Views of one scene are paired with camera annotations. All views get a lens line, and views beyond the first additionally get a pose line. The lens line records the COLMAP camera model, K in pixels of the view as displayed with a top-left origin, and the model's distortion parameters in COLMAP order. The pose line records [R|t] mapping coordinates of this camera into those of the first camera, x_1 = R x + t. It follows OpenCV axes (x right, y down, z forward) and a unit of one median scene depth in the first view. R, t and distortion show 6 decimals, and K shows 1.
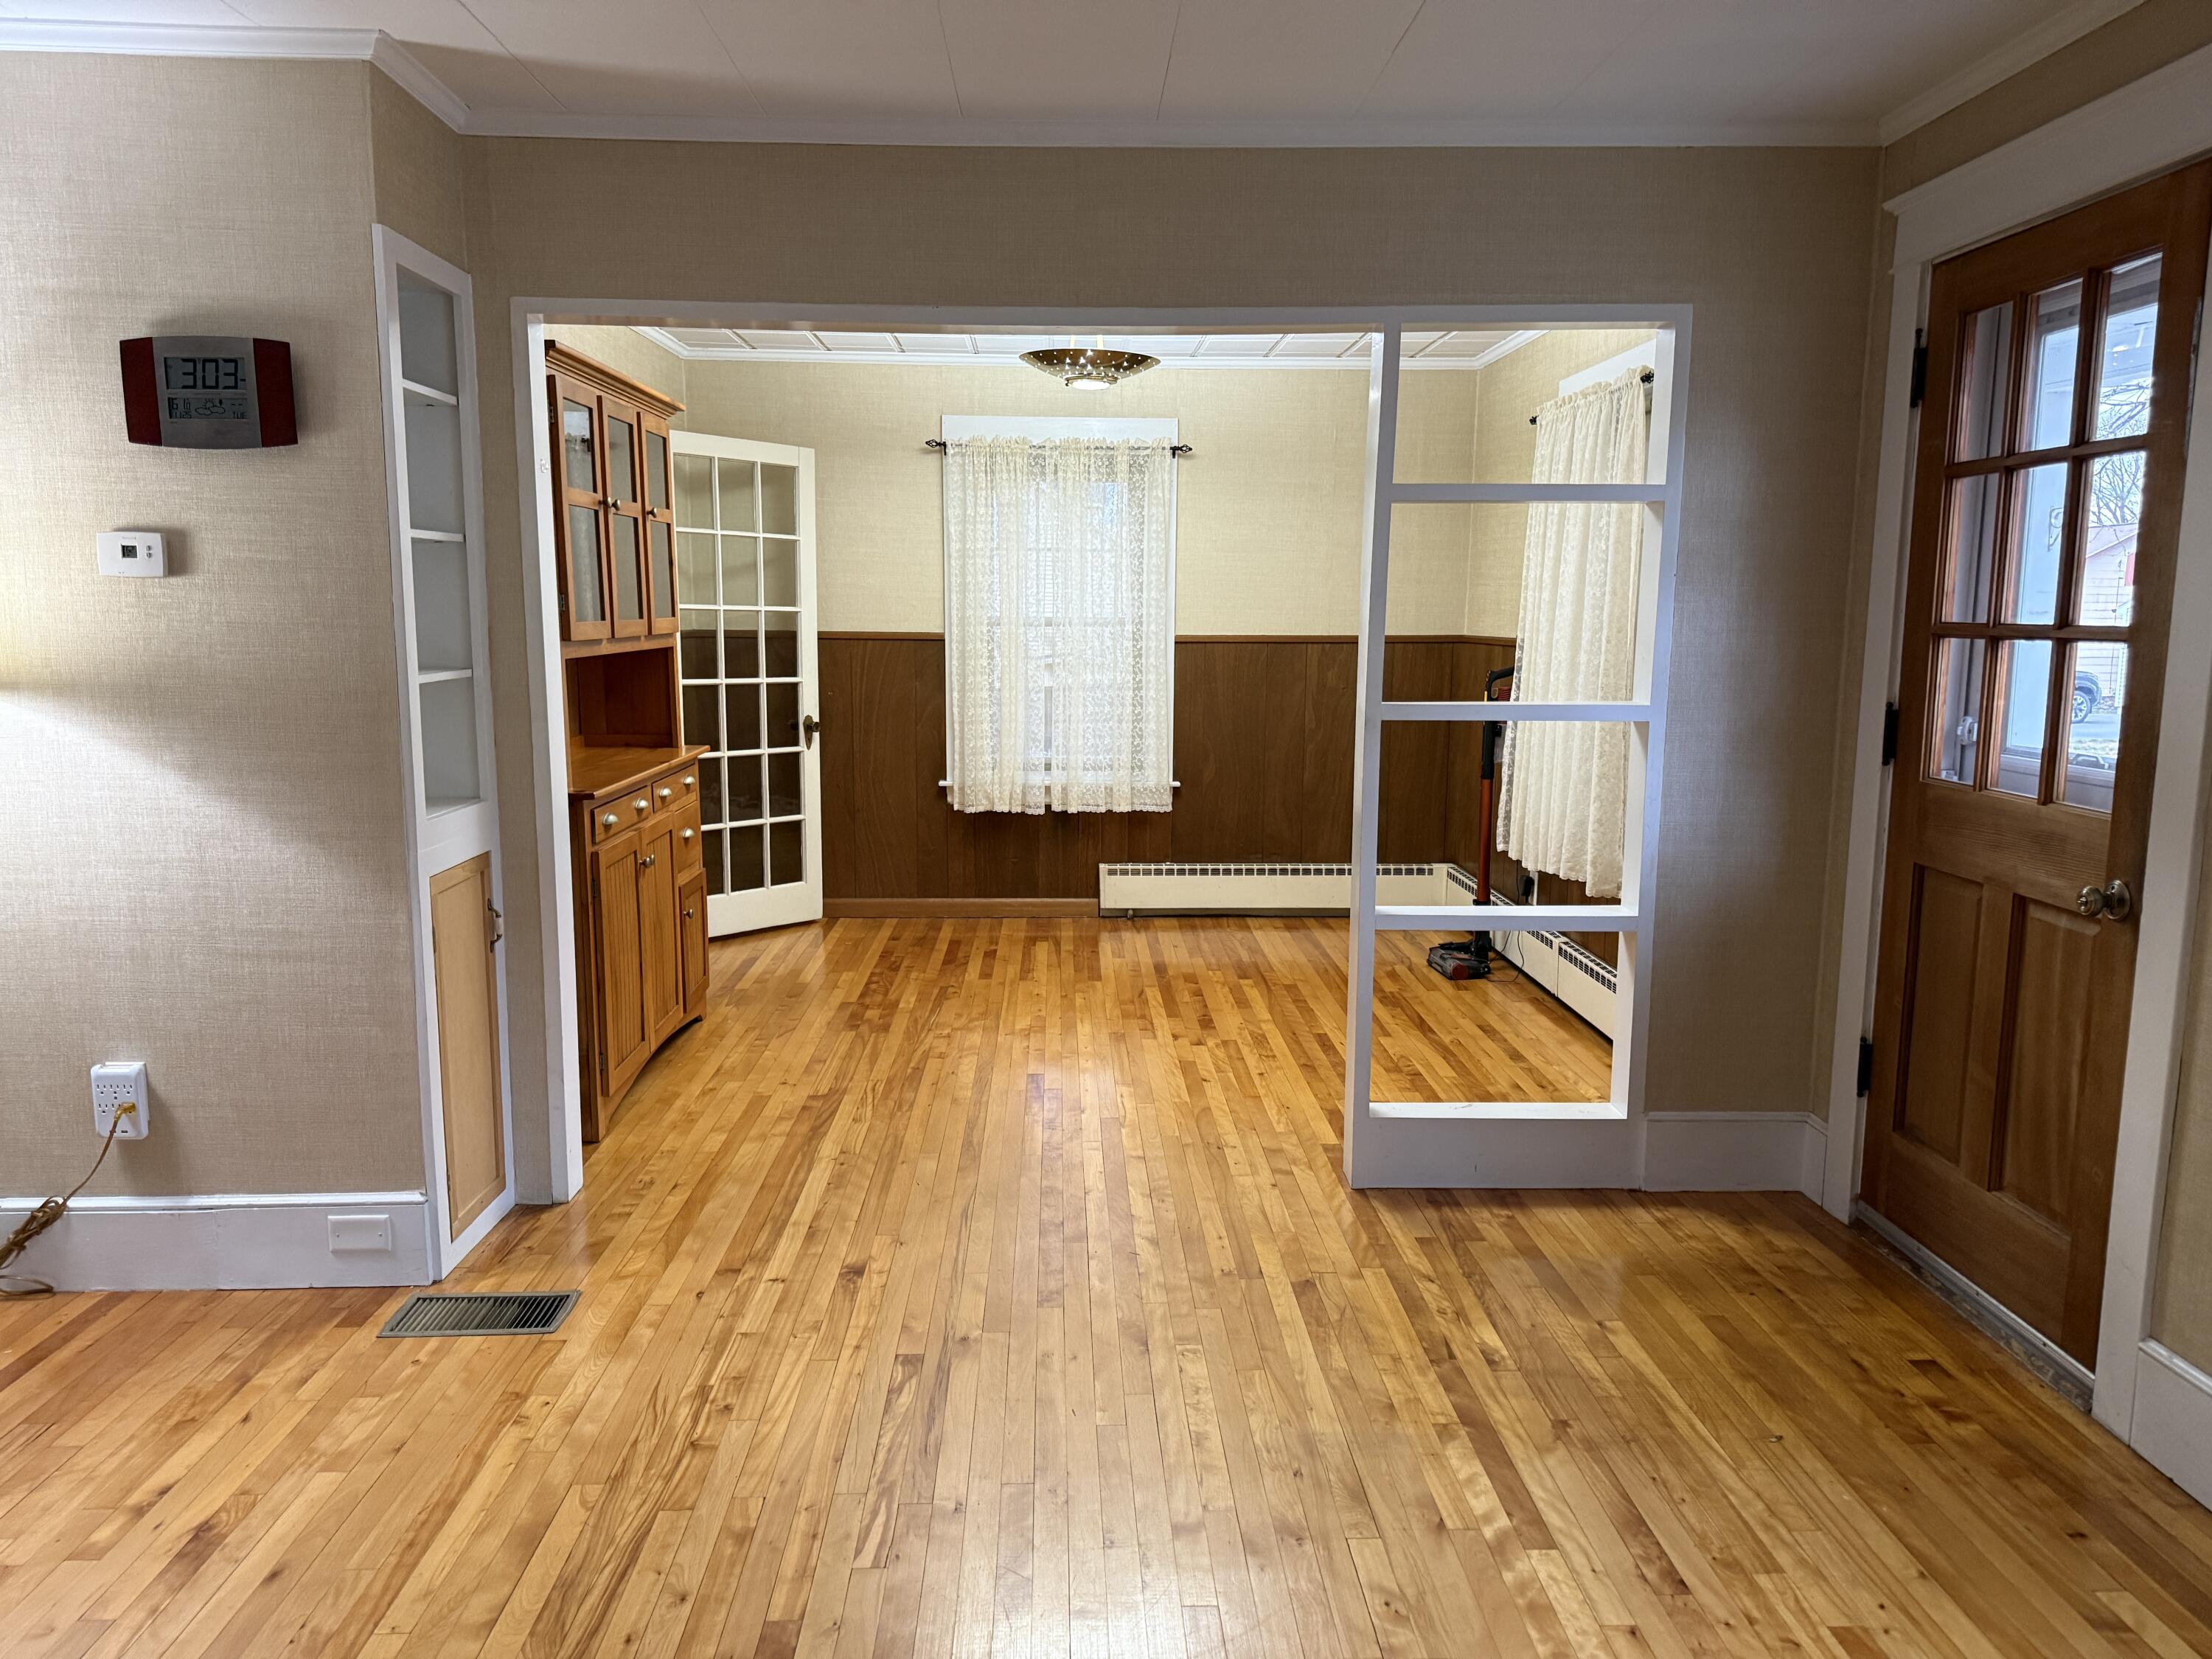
lens RADIAL K [[1549.0, 0, 1106.0], [0, 1549.0, 829.5], [0, 0, 1]] dist [0.134150, -0.179662]
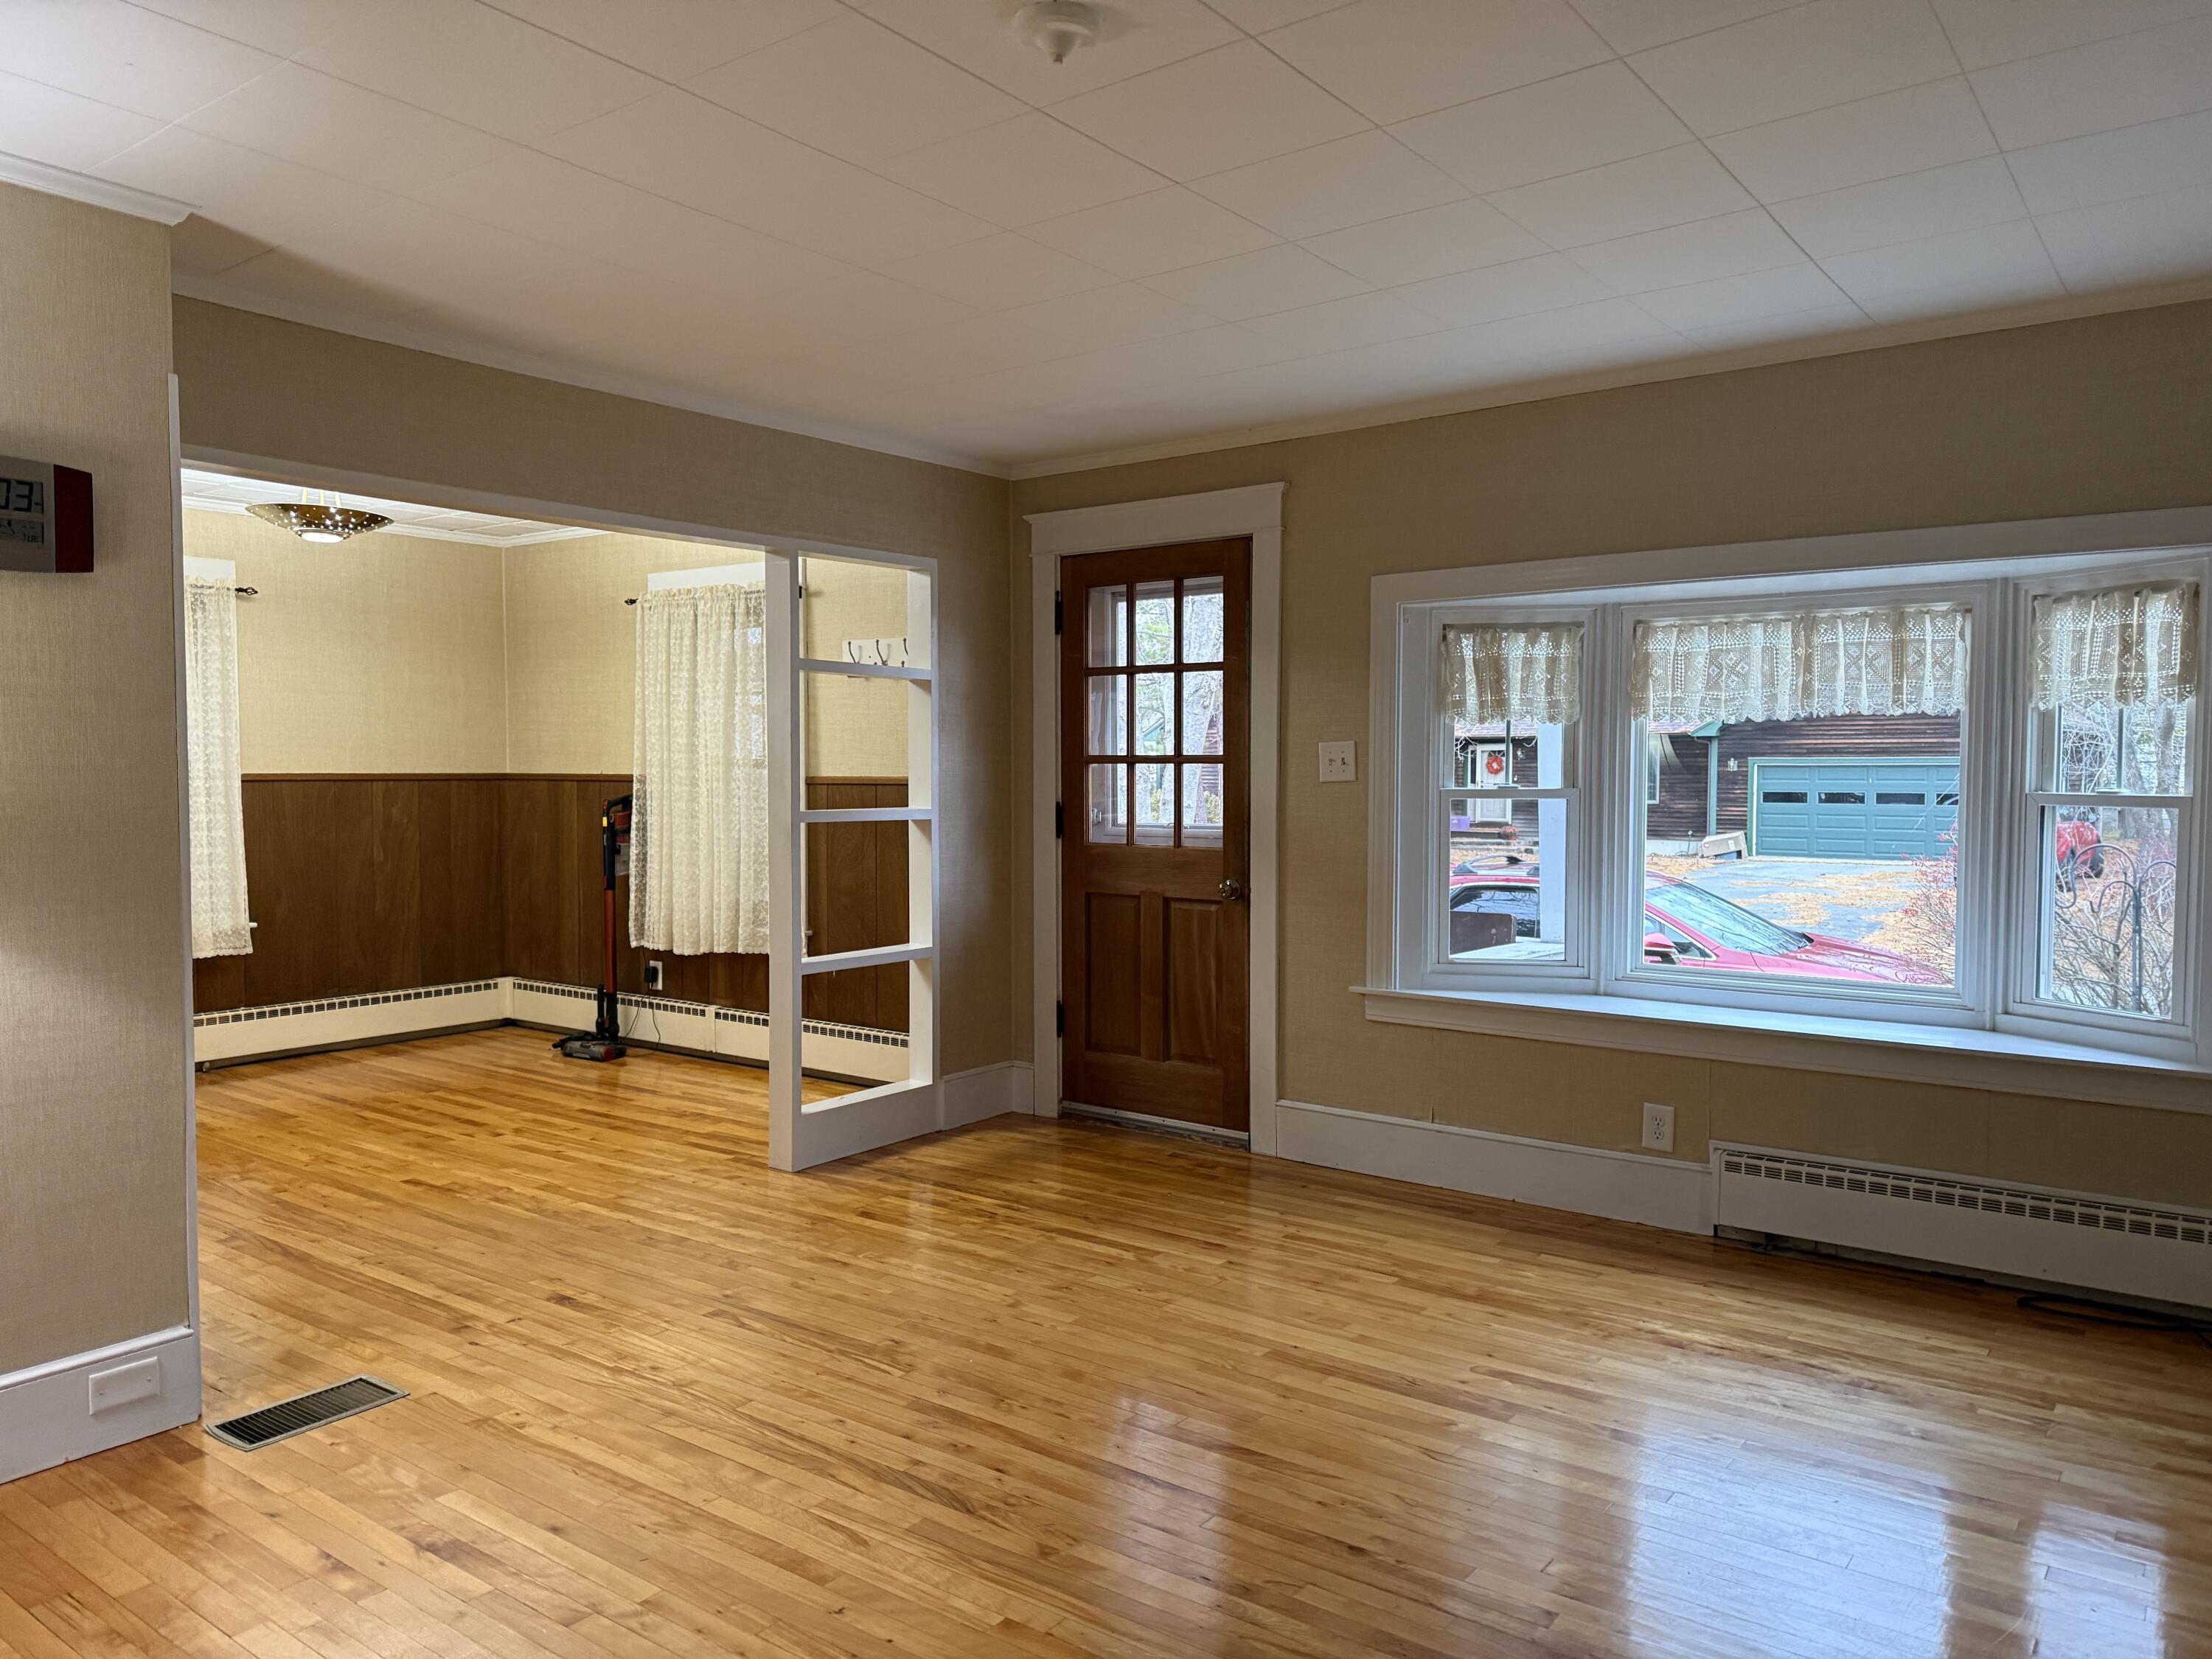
lens RADIAL K [[1549.0, 0, 1106.0], [0, 1549.0, 829.5], [0, 0, 1]] dist [0.134150, -0.179662]
pose [[0.622549, -0.035125, 0.781792, -0.812515], [0.111446, 0.992790, -0.044141, 0.030421], [-0.774605, 0.114608, 0.621974, -0.088353]]
